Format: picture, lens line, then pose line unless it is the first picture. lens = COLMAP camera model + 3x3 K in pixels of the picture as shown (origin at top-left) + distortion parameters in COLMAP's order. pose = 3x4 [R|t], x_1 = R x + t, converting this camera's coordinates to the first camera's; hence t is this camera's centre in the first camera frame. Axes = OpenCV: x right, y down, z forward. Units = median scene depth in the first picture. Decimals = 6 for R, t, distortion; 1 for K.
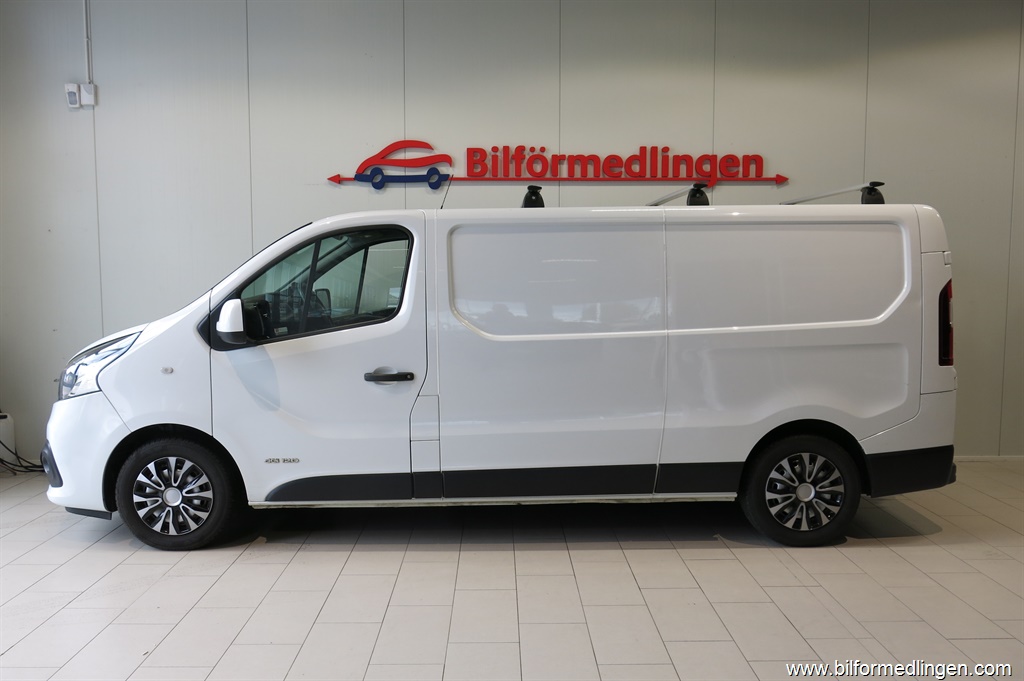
lens RADIAL K [[850.7, 0, 512.4], [0, 850.7, 358.4], [0, 0, 1]] dist [-0.041765, -0.001575]
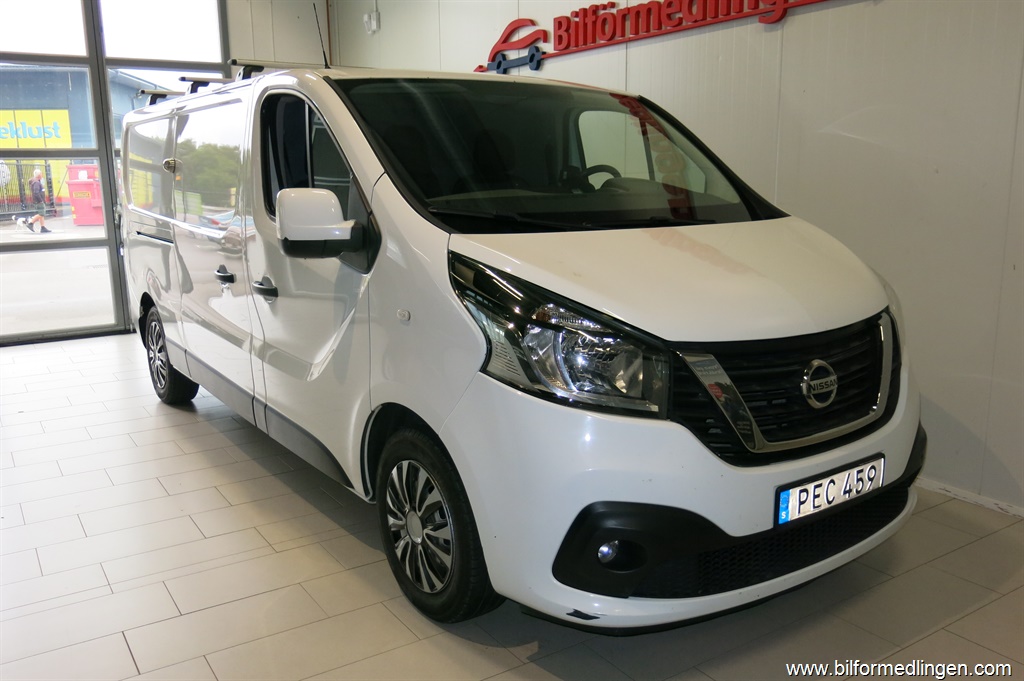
lens RADIAL K [[850.7, 0, 512.4], [0, 850.7, 358.4], [0, 0, 1]] dist [-0.041765, -0.001575]
pose [[0.530338, 0.172051, -0.830144, 0.710006], [-0.068562, 0.984688, 0.160279, -0.037399], [0.845009, -0.028086, 0.534014, 0.481776]]
